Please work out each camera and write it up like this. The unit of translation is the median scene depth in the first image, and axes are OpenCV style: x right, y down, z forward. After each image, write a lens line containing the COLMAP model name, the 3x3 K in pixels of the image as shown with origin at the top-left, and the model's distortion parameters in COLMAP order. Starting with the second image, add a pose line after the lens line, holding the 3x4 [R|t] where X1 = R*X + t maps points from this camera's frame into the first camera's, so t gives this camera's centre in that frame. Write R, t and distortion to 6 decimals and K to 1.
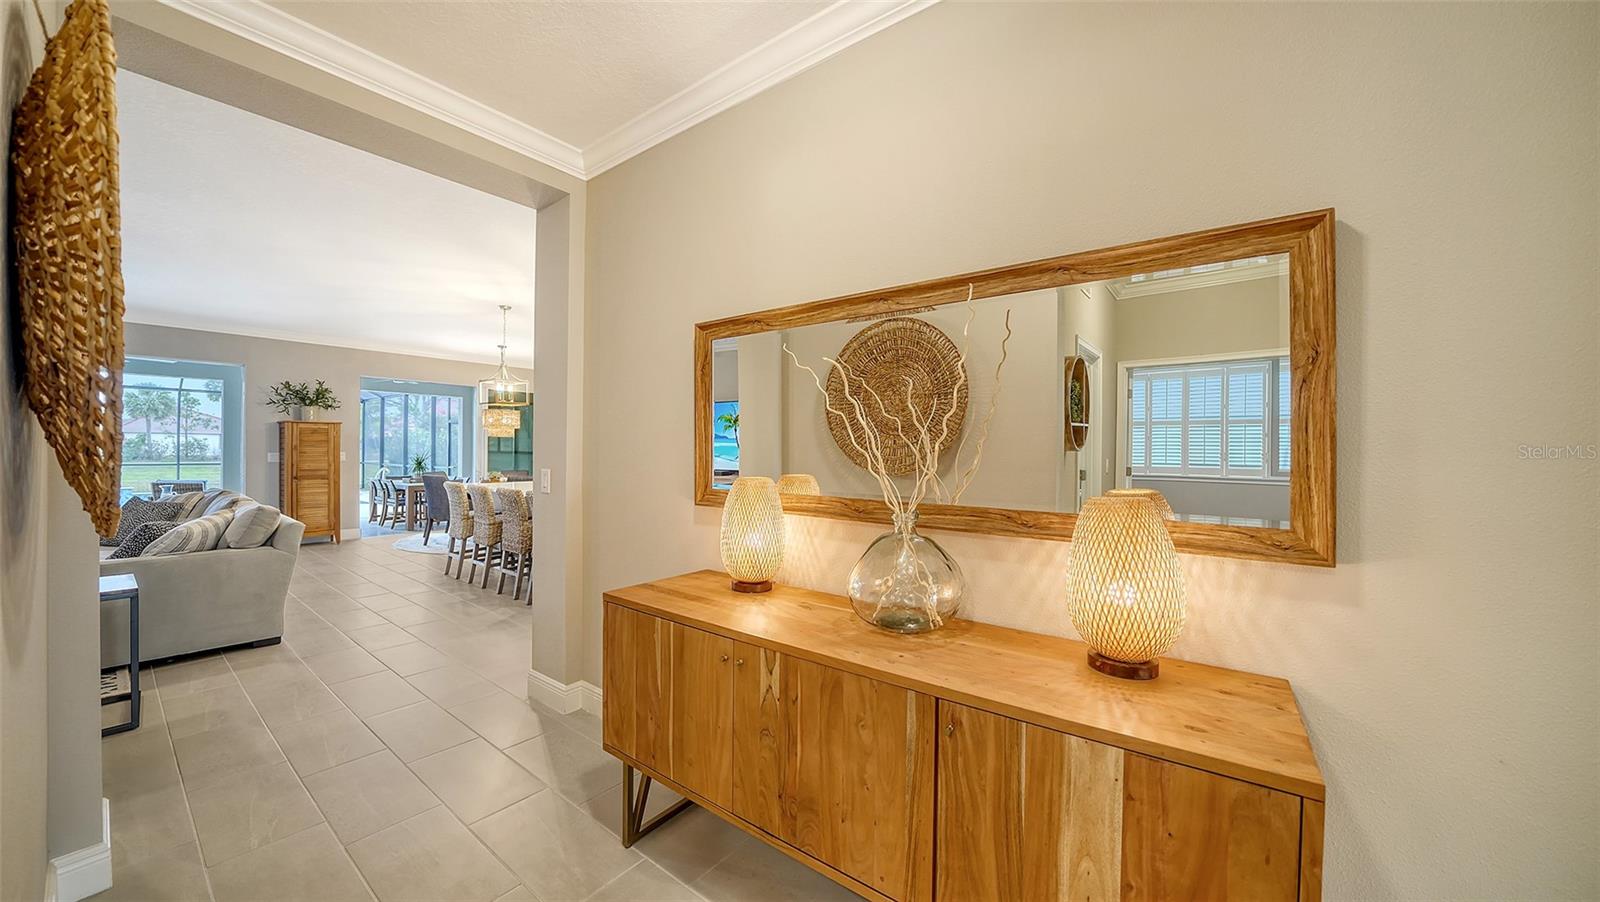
lens RADIAL K [[559.3, 0, 785.6], [0, 559.3, 457.8], [0, 0, 1]] dist [-0.015005, 0.000001]
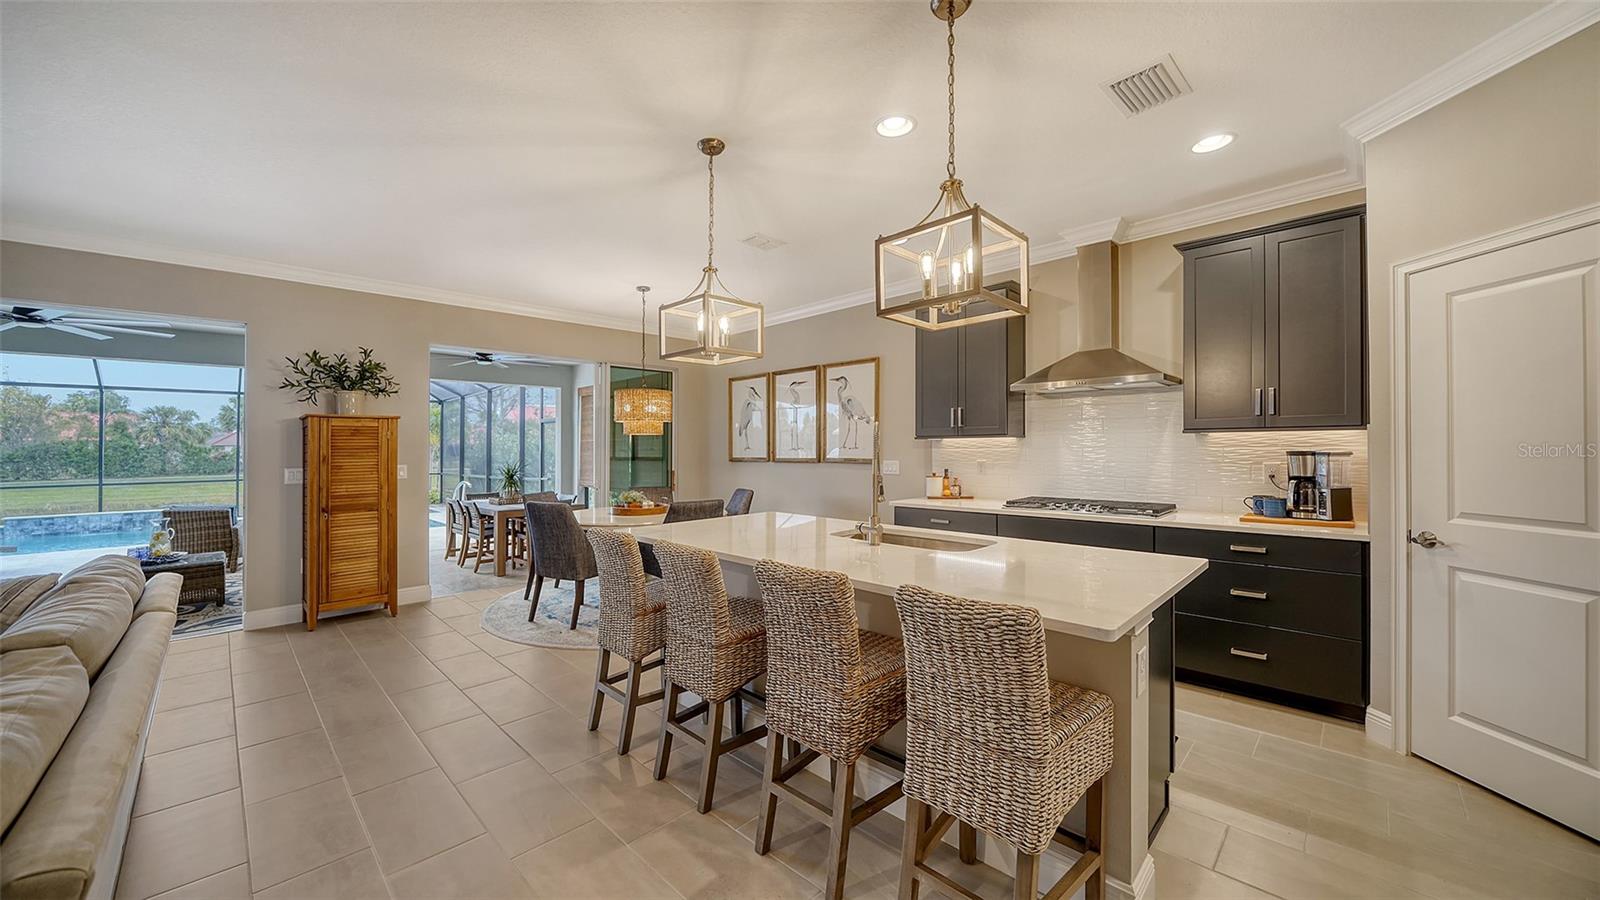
lens RADIAL K [[581.0, 0, 786.4], [0, 581.0, 444.6], [0, 0, 1]] dist [-0.001192, -0.002727]
pose [[0.992665, -0.021679, -0.118939, -0.302036], [0.018828, 0.999509, -0.025045, -0.008494], [0.119424, 0.022622, 0.992586, 0.416468]]
